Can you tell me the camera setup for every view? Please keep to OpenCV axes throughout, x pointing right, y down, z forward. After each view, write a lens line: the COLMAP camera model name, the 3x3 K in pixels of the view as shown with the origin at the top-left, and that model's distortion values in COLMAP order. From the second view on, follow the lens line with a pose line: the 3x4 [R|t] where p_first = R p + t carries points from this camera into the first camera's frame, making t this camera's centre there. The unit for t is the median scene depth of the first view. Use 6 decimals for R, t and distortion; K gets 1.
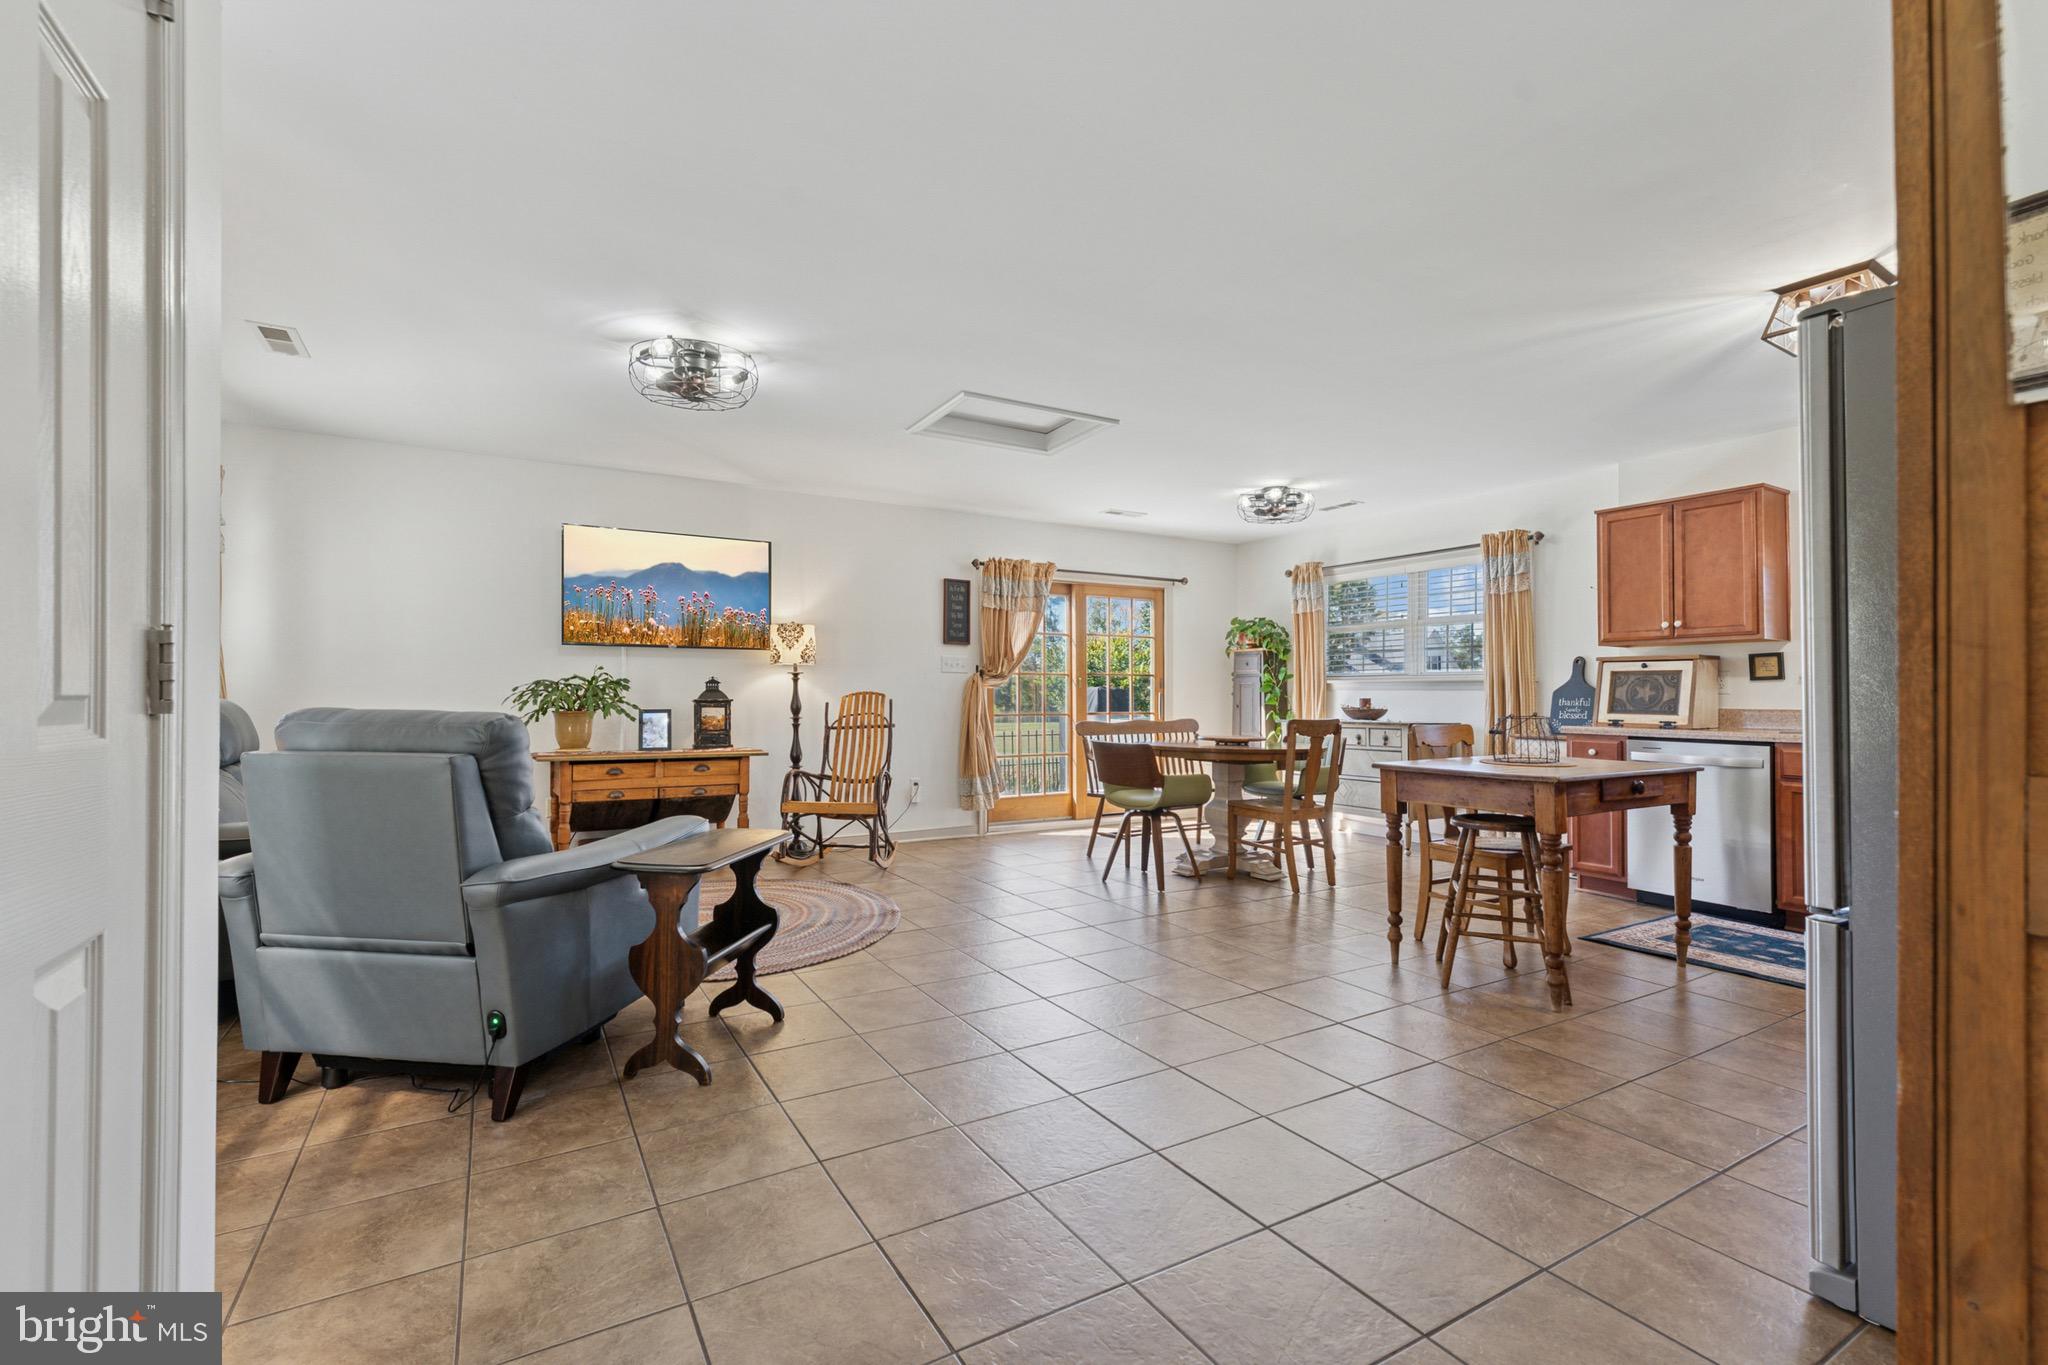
lens RADIAL K [[916.8, 0, 1020.2], [0, 916.8, 691.1], [0, 0, 1]] dist [-0.003815, 0.002475]
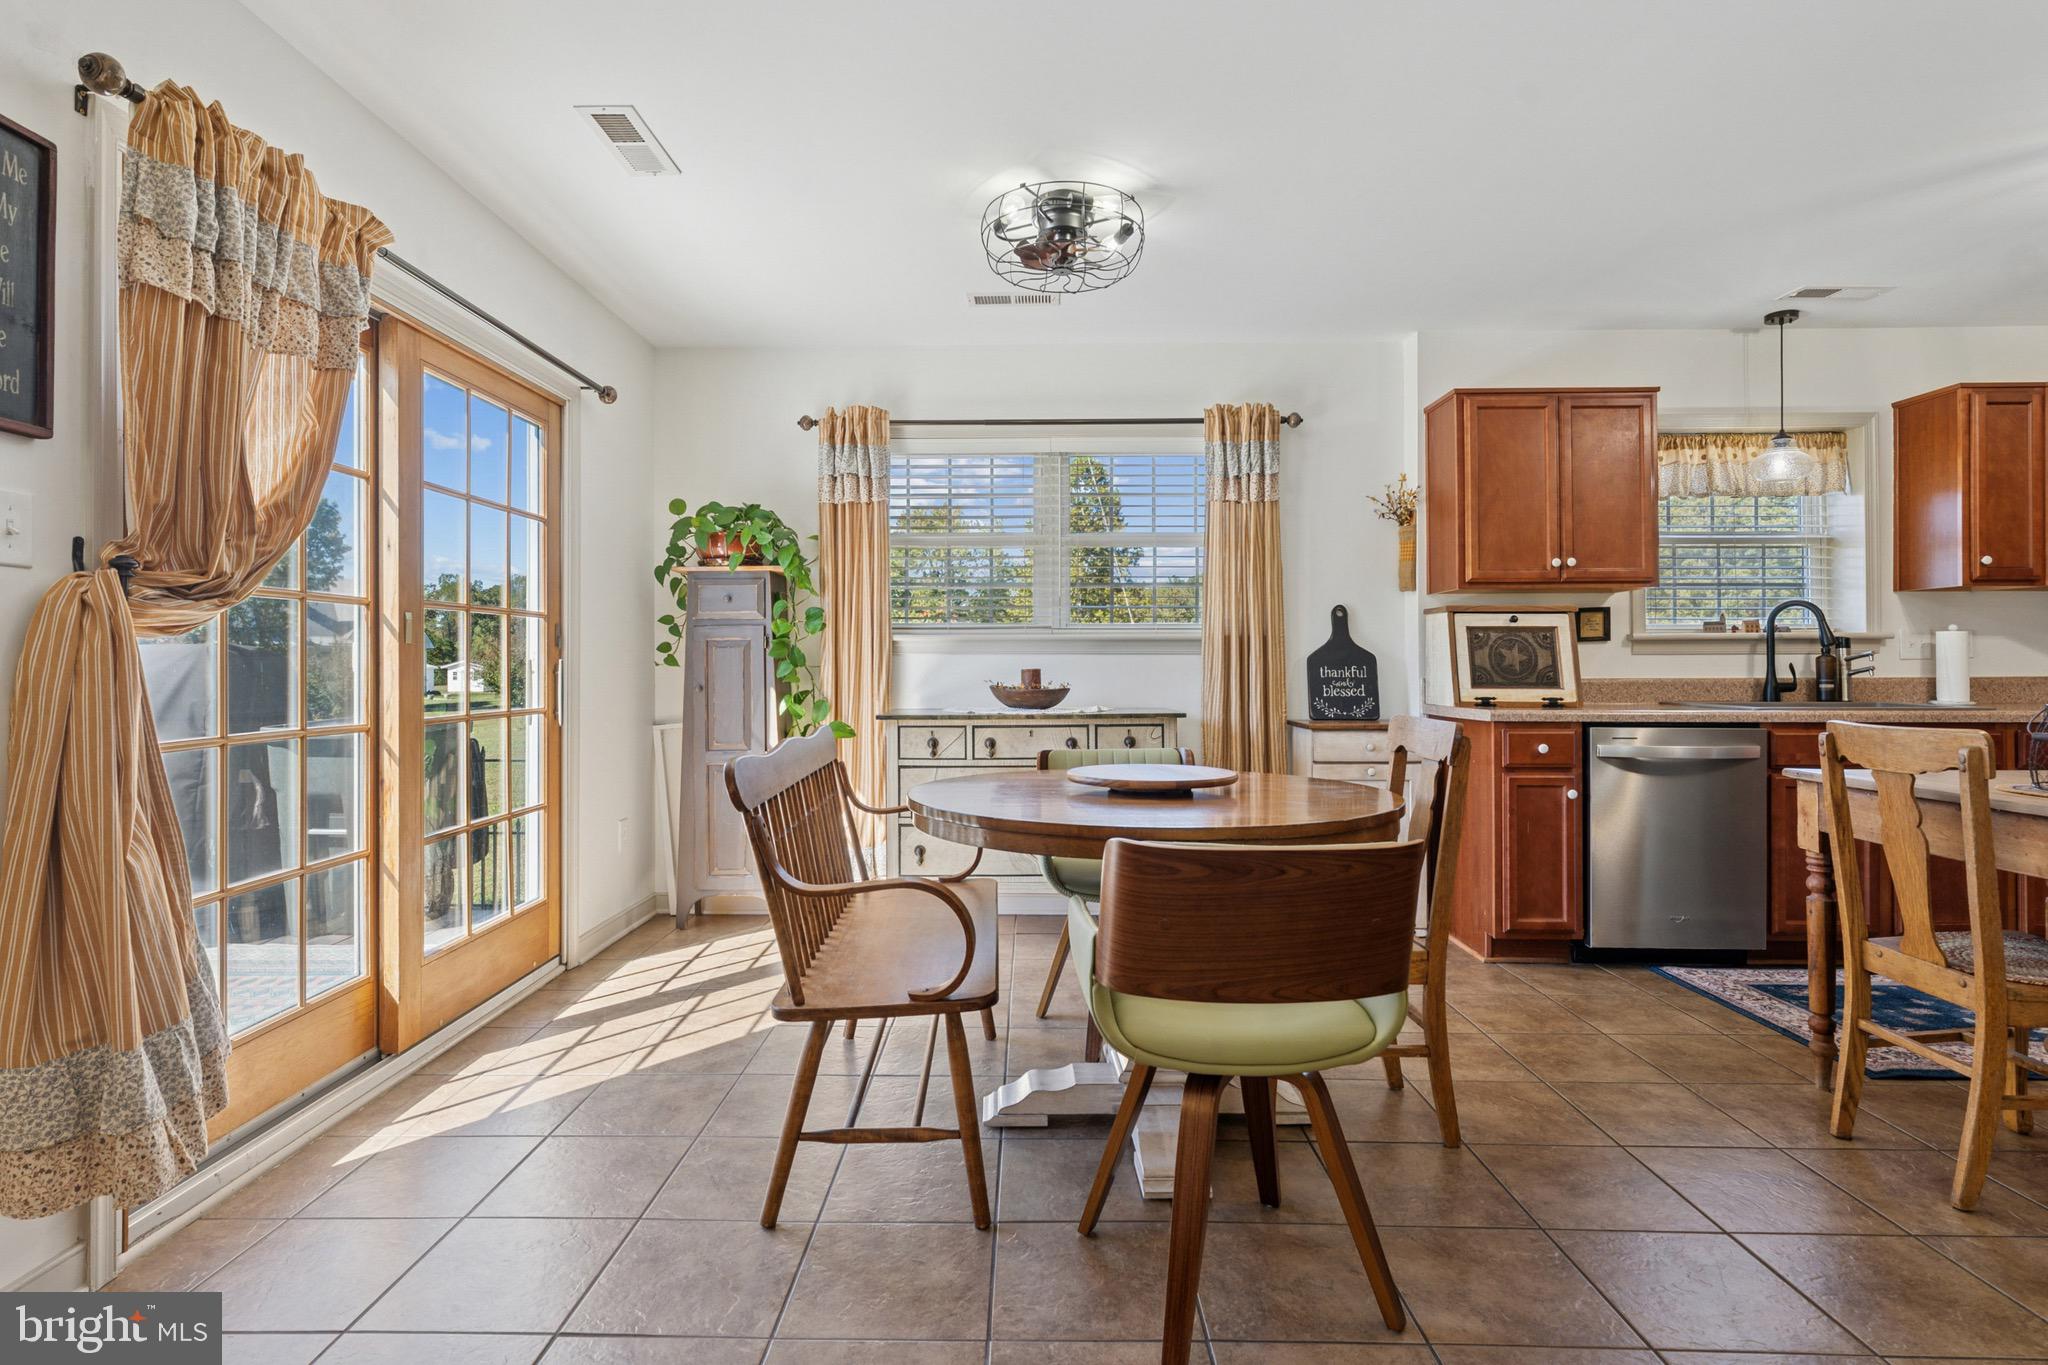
lens RADIAL K [[1020.9, 0, 1011.9], [0, 1020.9, 649.6], [0, 0, 1]] dist [-0.002300, -0.000514]
pose [[0.525485, 0.008177, 0.850764, -0.164300], [0.000617, 0.999950, -0.009992, 0.002785], [-0.850803, 0.005776, 0.525453, 0.795262]]
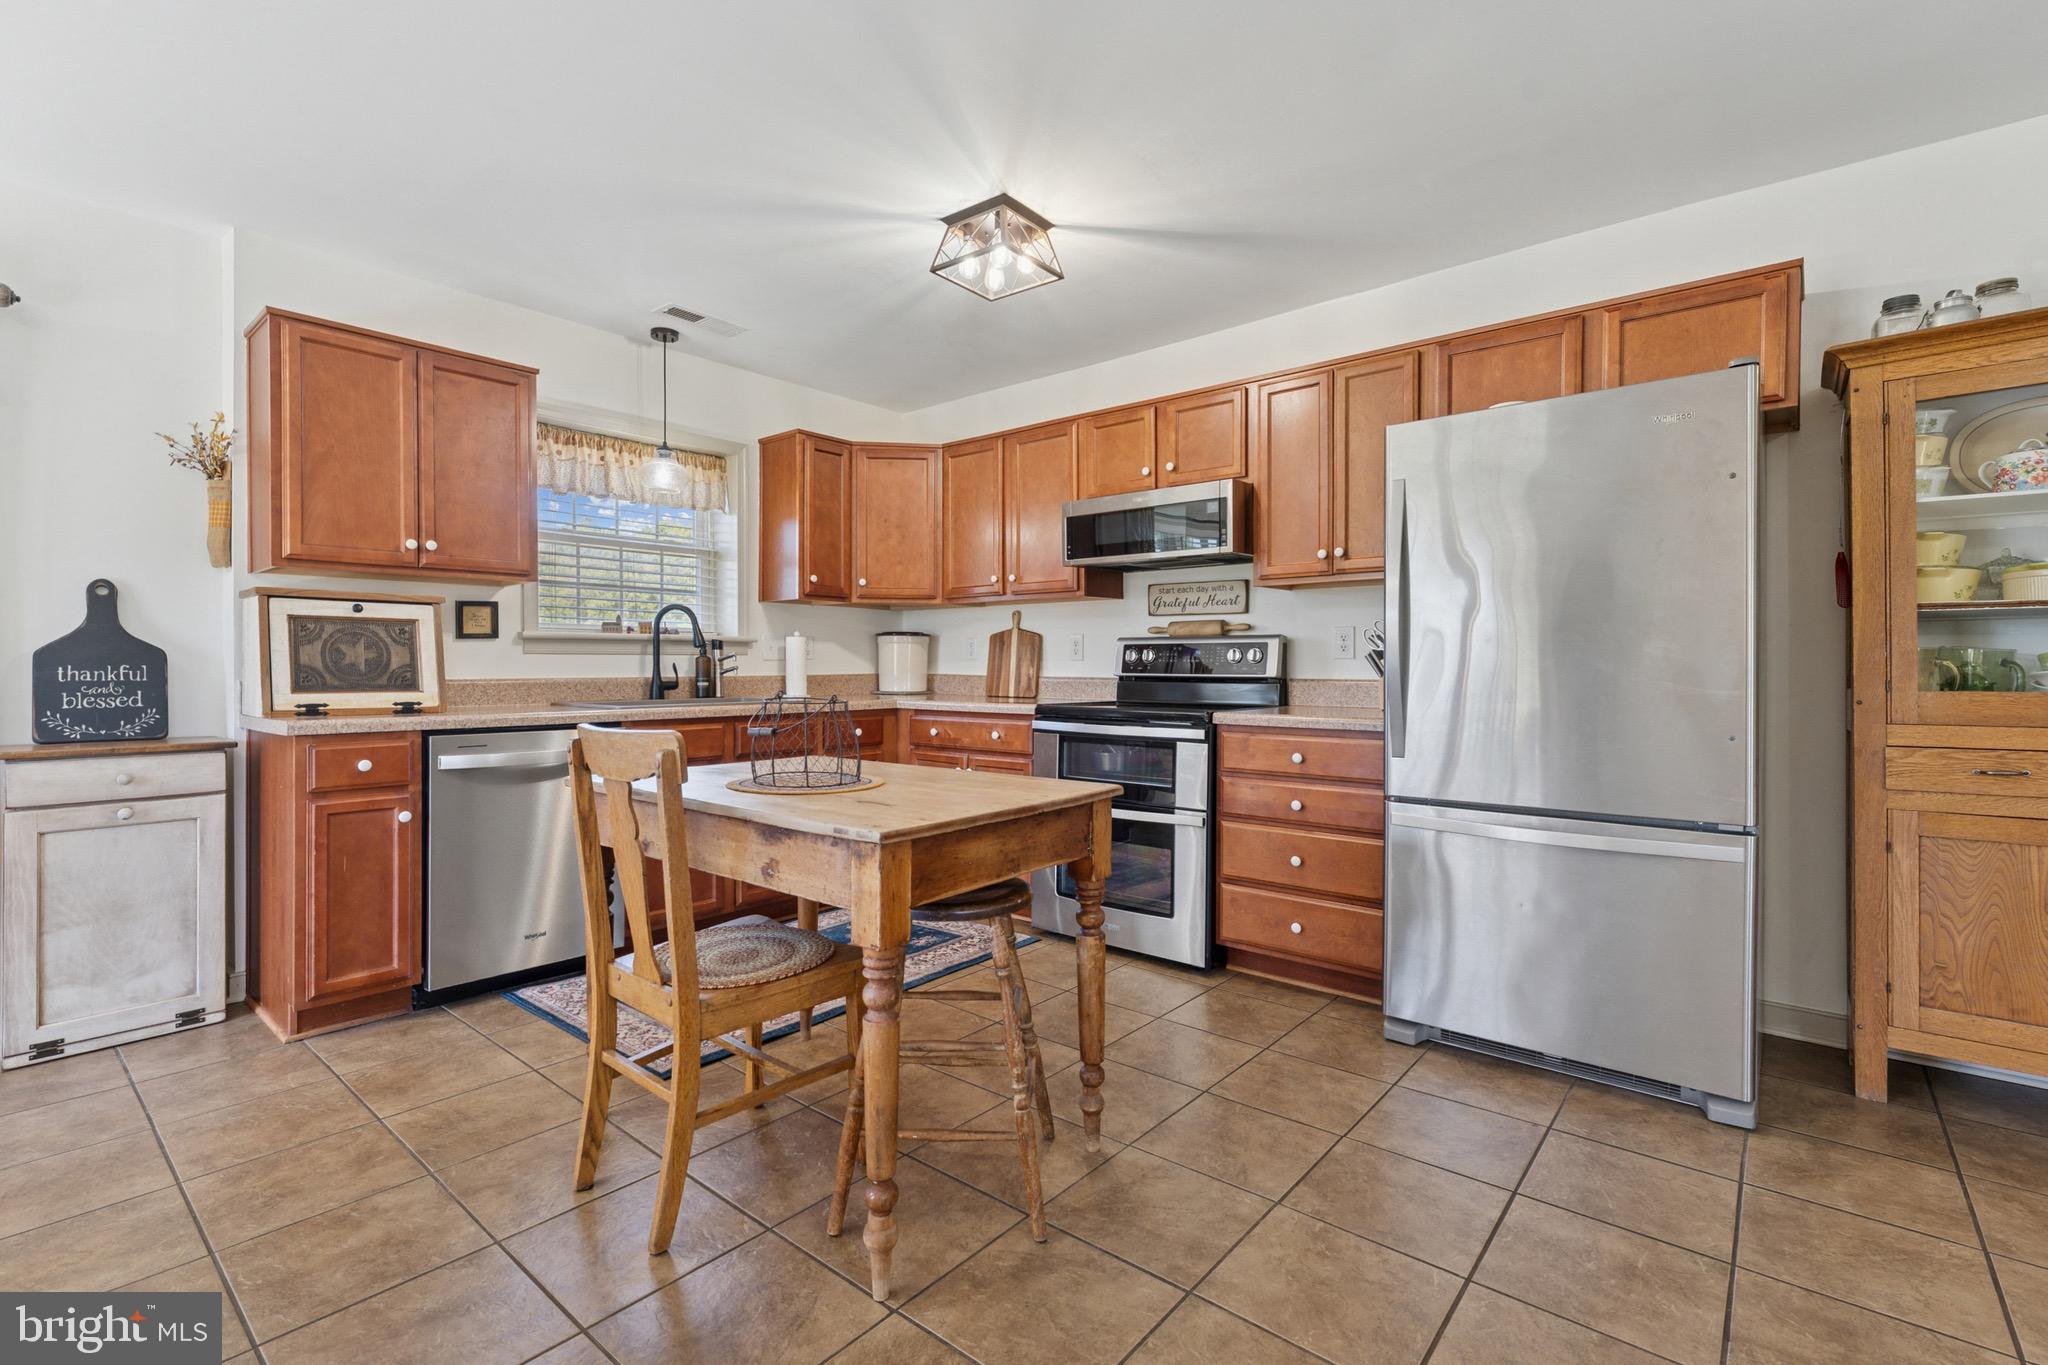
lens RADIAL K [[916.8, 0, 1003.9], [0, 916.8, 668.6], [0, 0, 1]] dist [-0.003815, 0.002475]
pose [[-0.319477, -0.005488, 0.947578, -0.001645], [-0.002495, 0.999985, 0.004950, 0.005737], [-0.947591, -0.000783, -0.319486, 0.691241]]
